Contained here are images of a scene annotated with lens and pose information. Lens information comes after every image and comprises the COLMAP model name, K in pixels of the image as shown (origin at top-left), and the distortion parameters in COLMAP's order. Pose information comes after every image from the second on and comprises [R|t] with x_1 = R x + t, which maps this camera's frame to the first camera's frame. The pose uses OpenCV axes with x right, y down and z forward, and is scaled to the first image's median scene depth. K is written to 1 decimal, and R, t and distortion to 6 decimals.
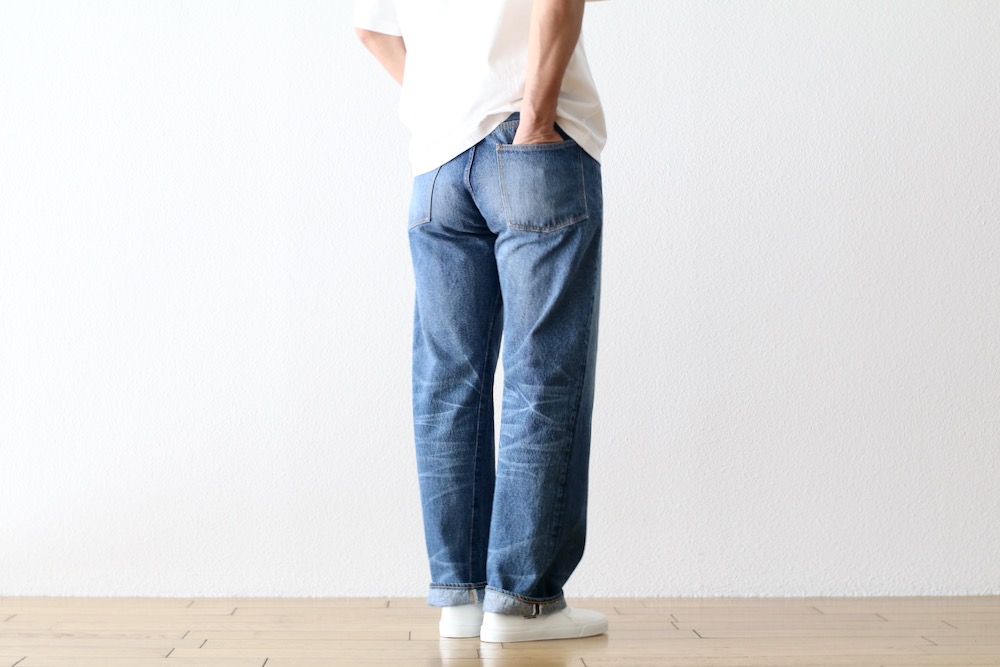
lens RADIAL K [[2372.2, 0, 497.6], [0, 2372.2, 331.5], [0, 0, 1]] dist [-0.150177, 0.000000]
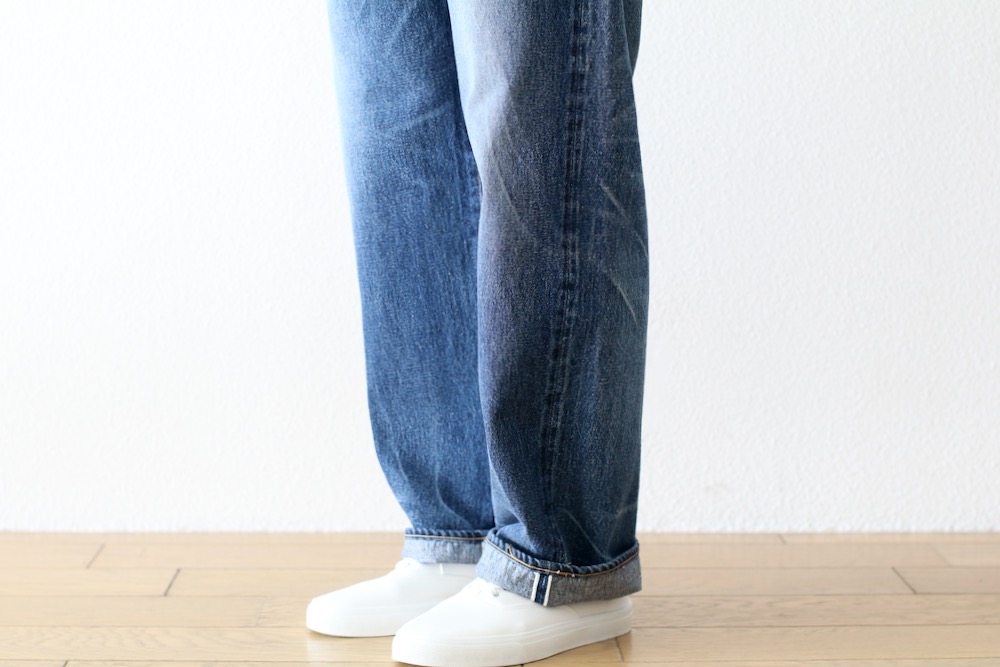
lens RADIAL K [[2372.2, 0, 496.1], [0, 2372.2, 333.6], [0, 0, 1]] dist [-0.150177, 0.000000]
pose [[0.999910, 0.003016, -0.013079, -0.031389], [-0.001491, 0.993356, 0.115071, 0.003642], [0.013339, -0.115041, 0.993271, 0.461024]]
